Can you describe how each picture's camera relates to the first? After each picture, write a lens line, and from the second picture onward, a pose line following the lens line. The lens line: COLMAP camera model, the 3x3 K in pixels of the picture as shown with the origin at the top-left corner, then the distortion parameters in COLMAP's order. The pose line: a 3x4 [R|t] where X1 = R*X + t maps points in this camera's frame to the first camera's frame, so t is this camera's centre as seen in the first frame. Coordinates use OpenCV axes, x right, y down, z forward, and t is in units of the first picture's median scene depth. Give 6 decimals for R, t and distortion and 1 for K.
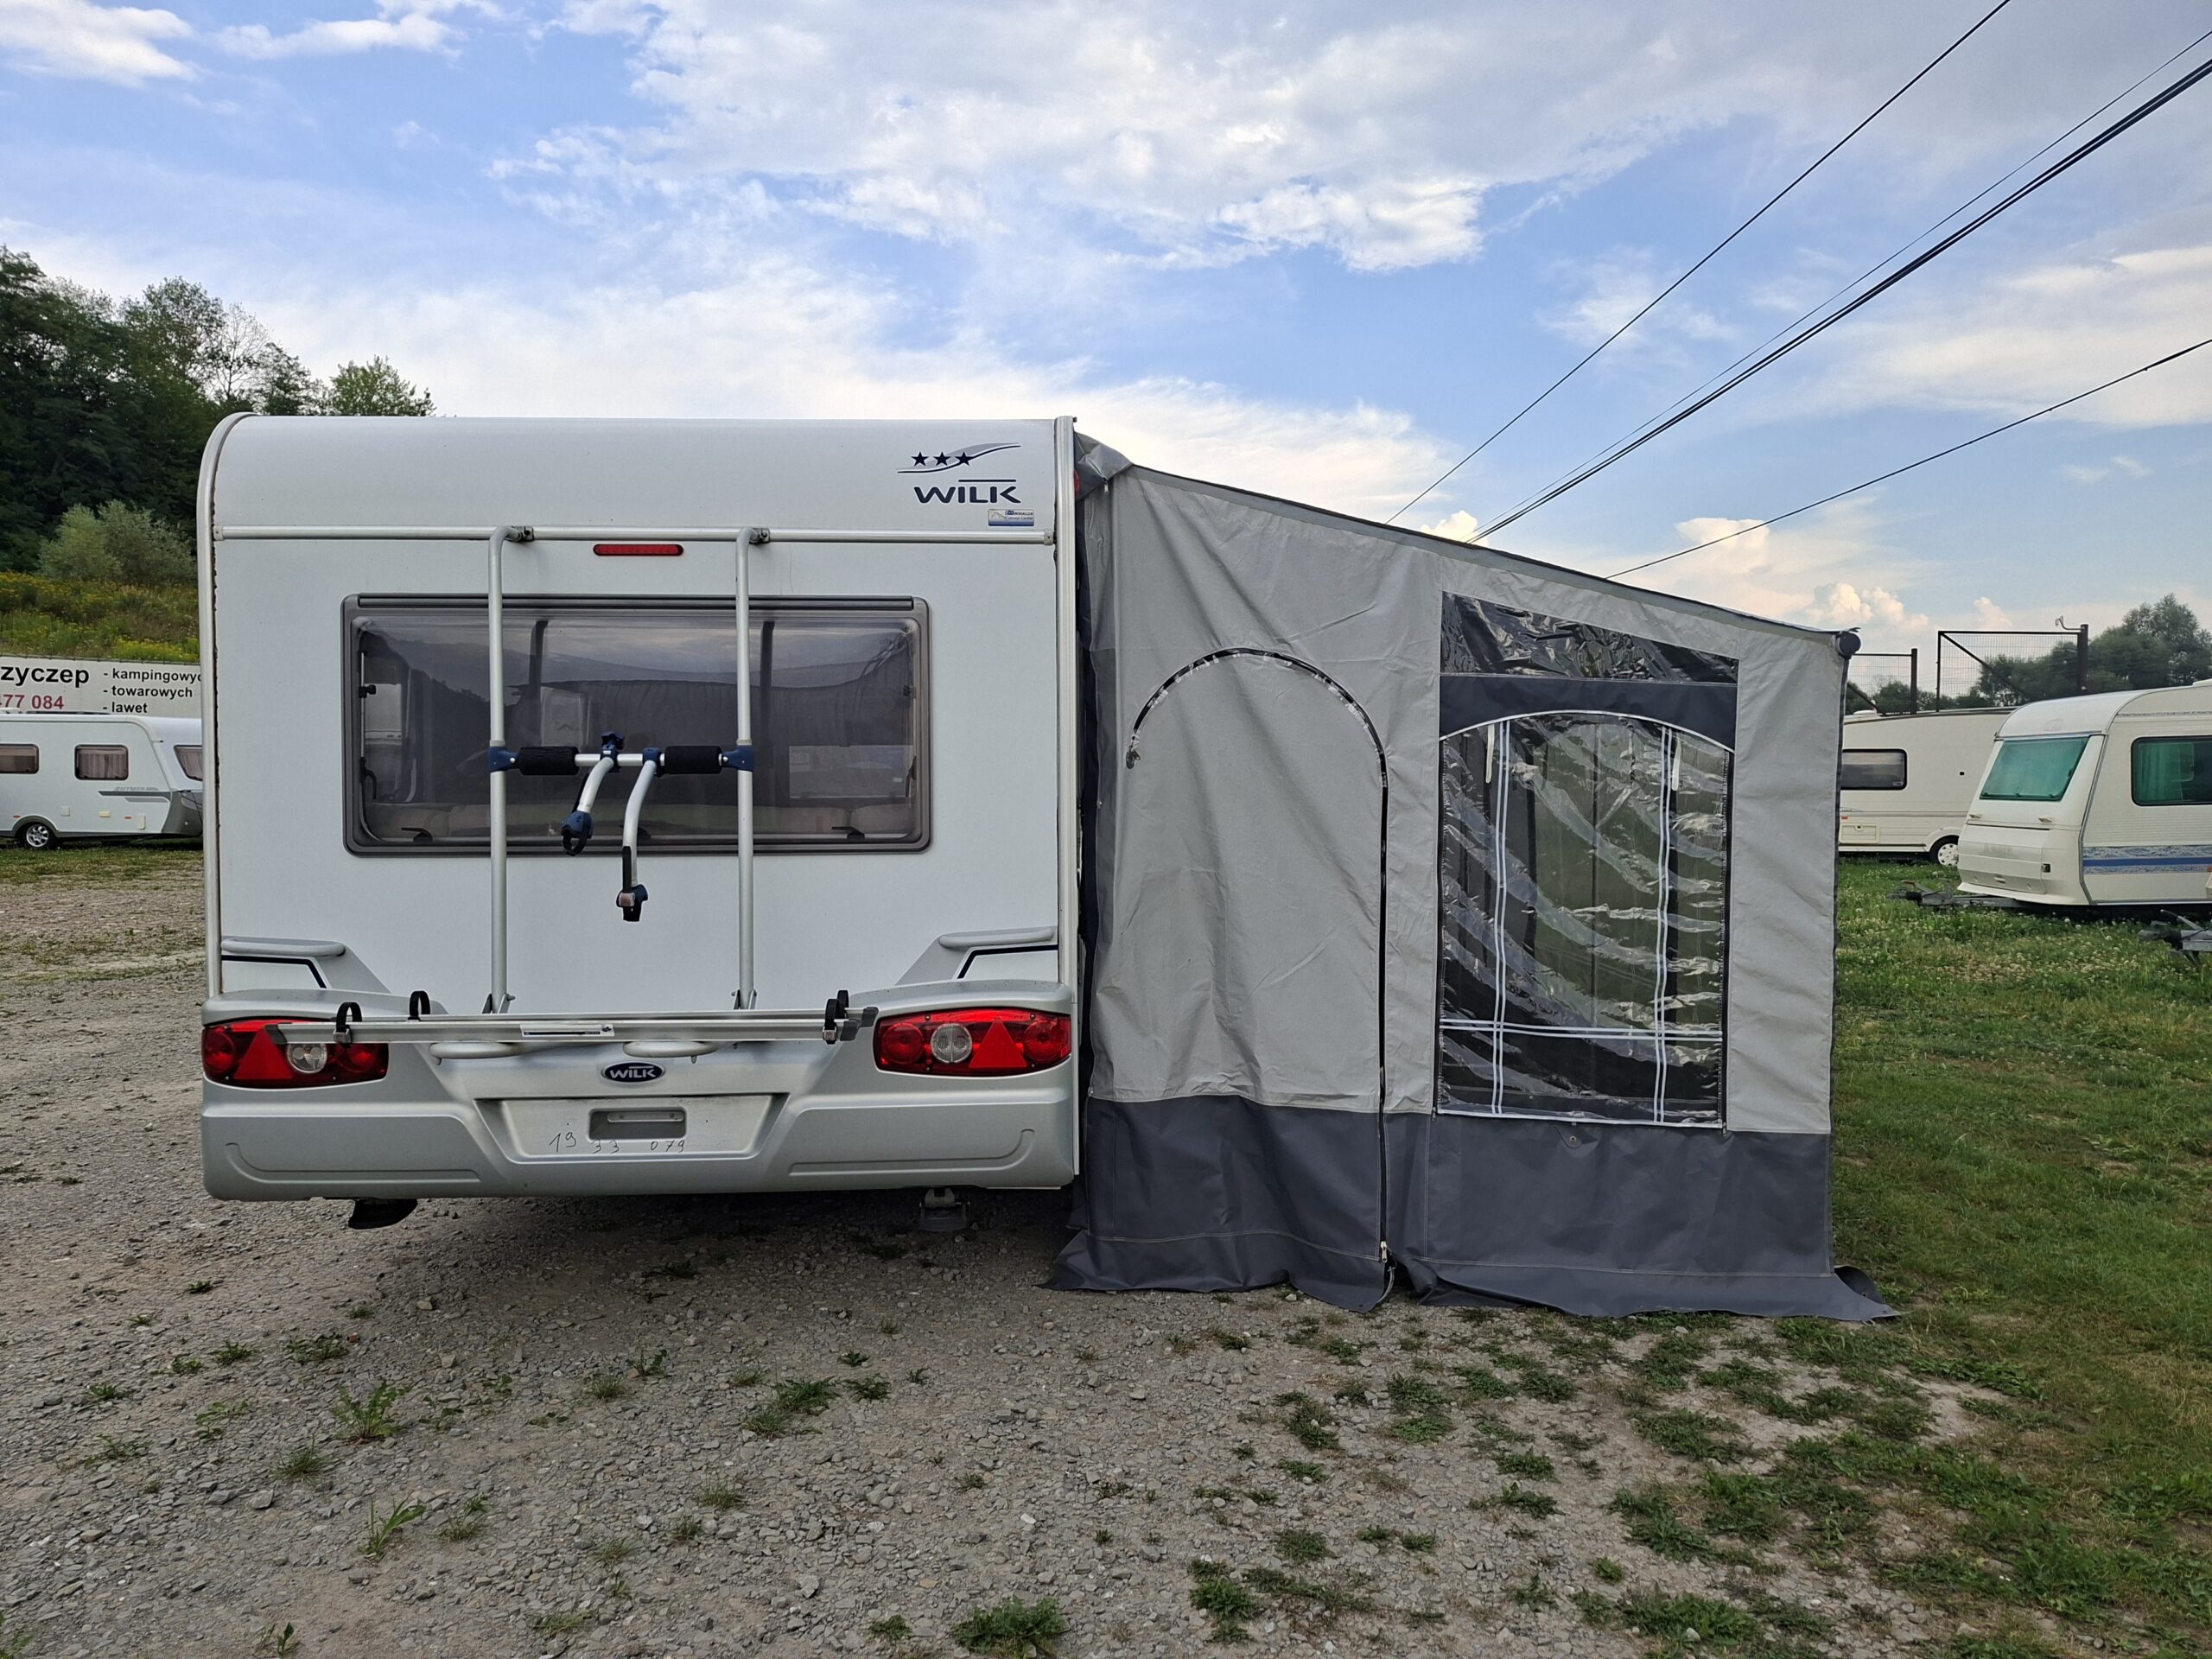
lens RADIAL K [[1521.1, 0, 1112.3], [0, 1521.1, 801.1], [0, 0, 1]] dist [0.093238, -0.108629]
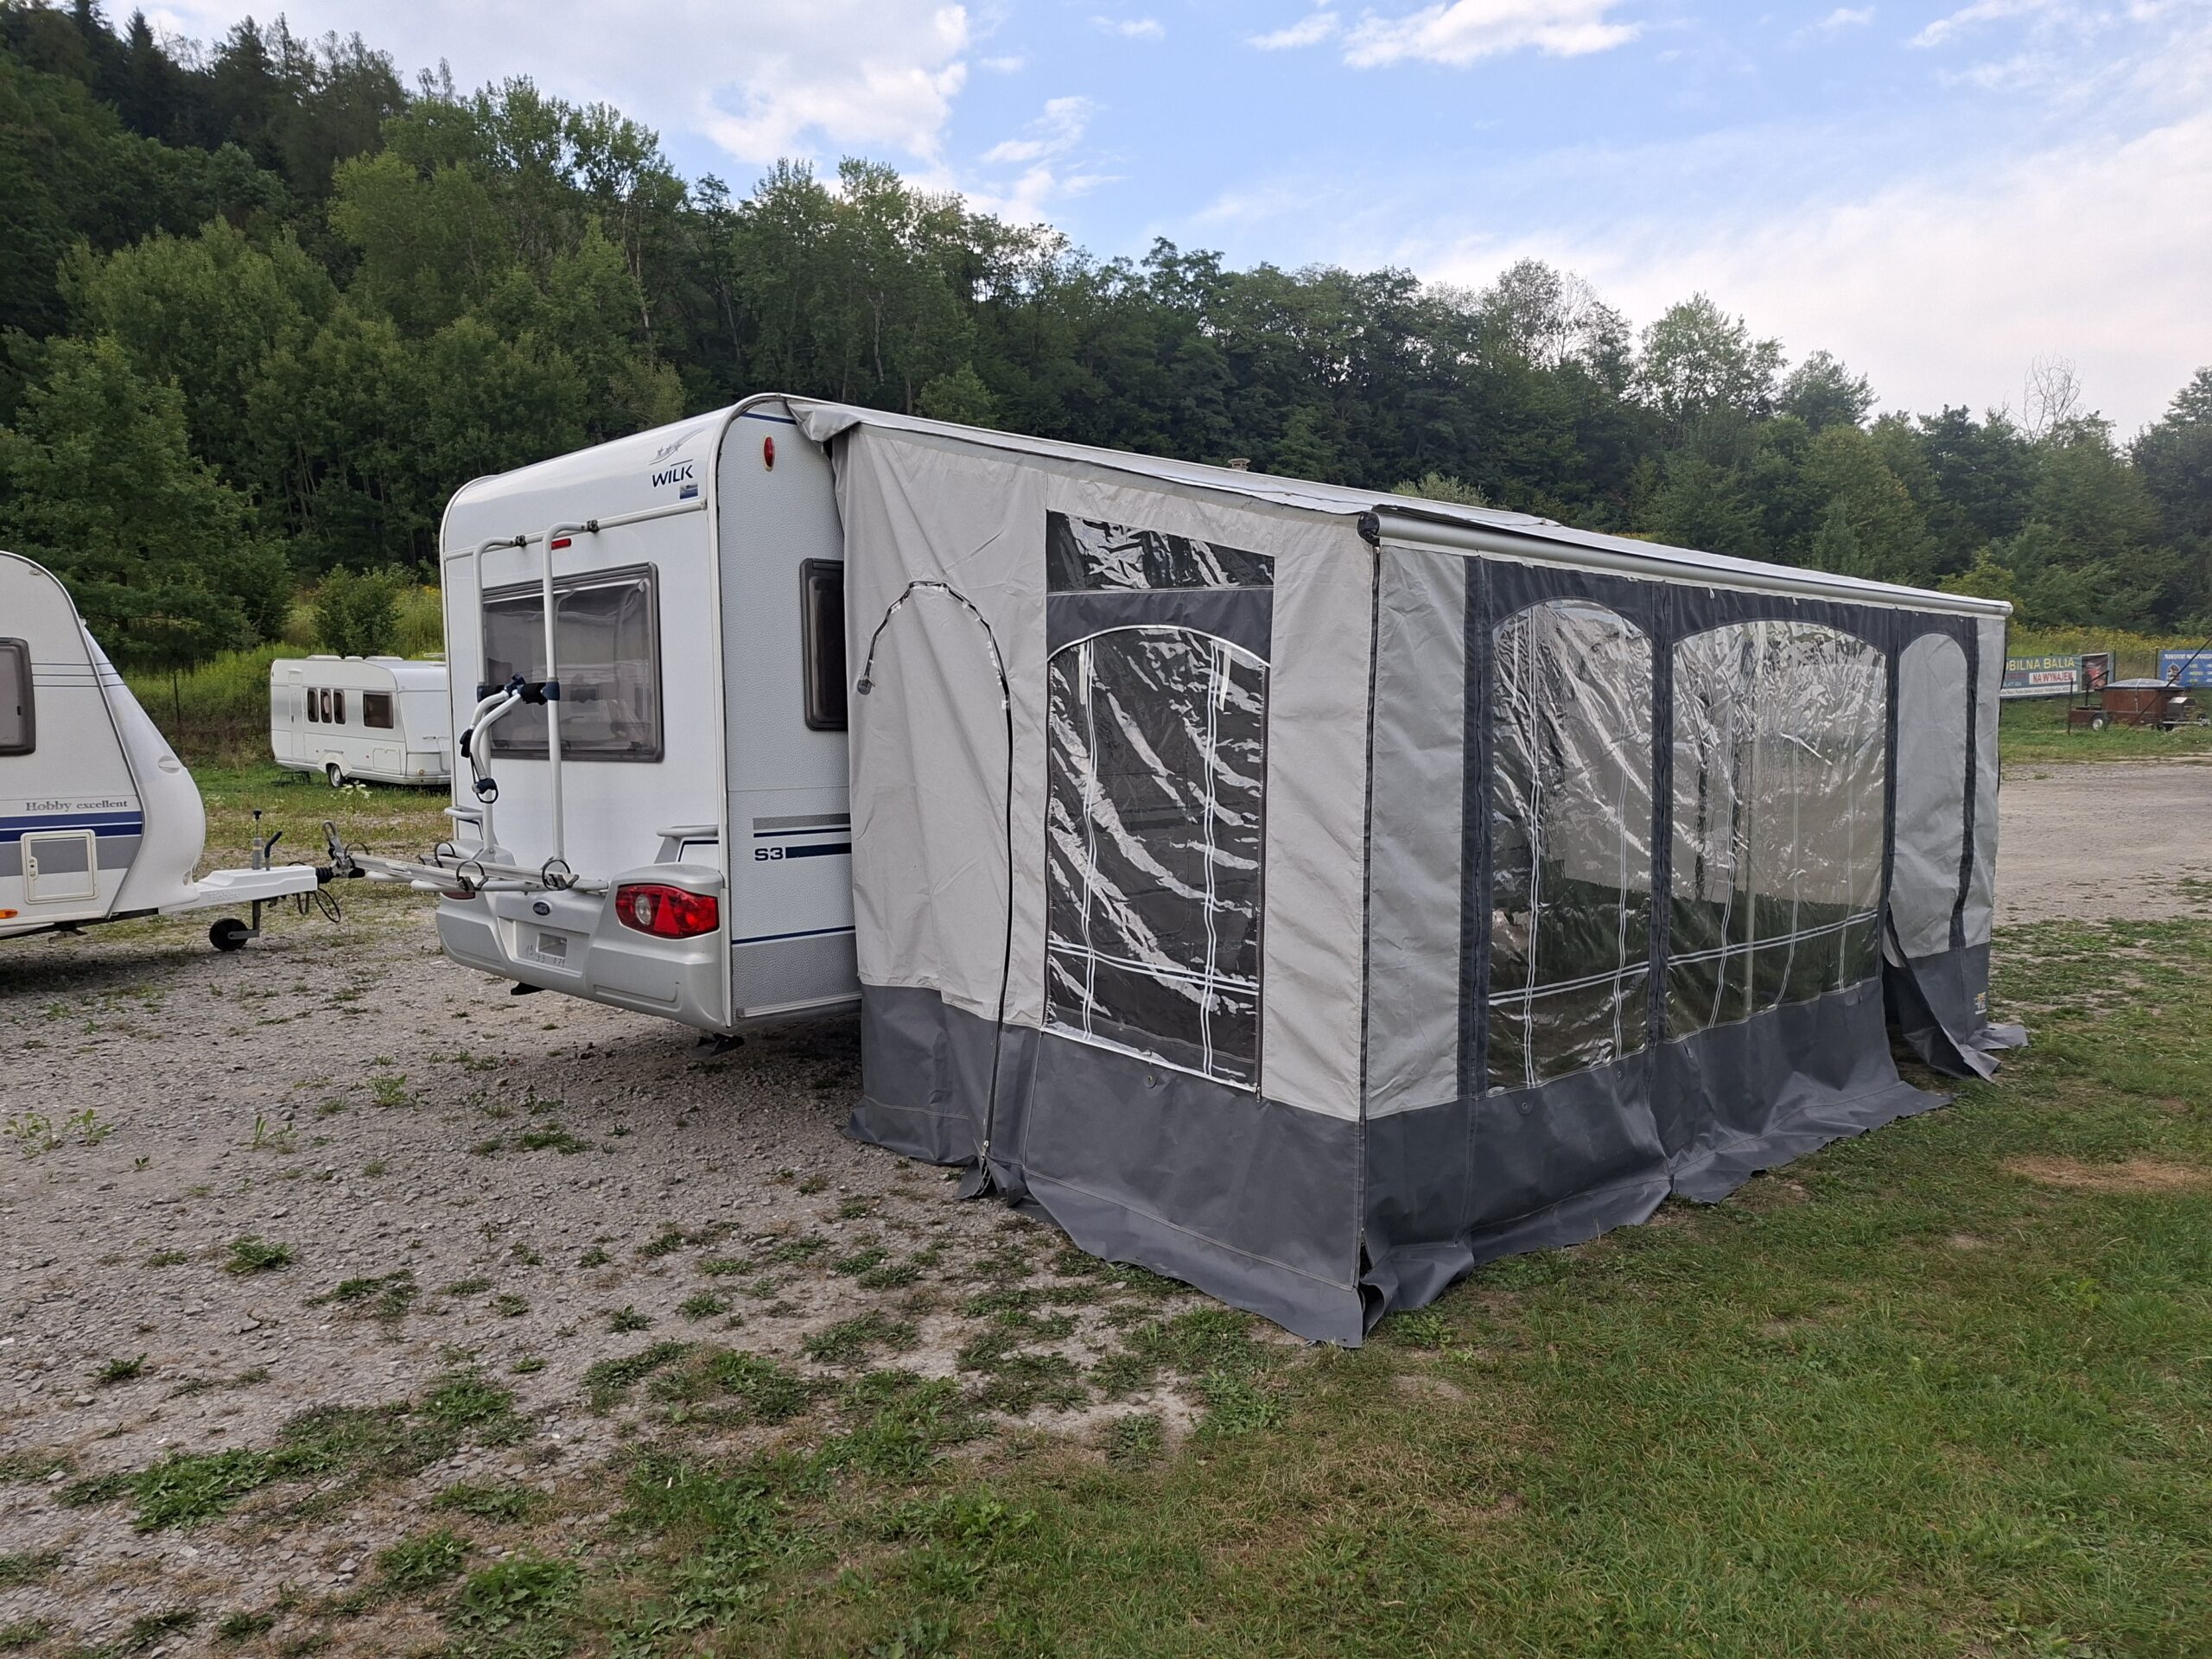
lens RADIAL K [[1503.4, 0, 1106.0], [0, 1503.4, 829.5], [0, 0, 1]] dist [0.128939, -0.203950]
pose [[0.684718, 0.049890, -0.727099, 1.064441], [-0.001648, 0.997758, 0.066909, 0.004050], [0.728806, -0.044615, 0.683265, 0.391711]]
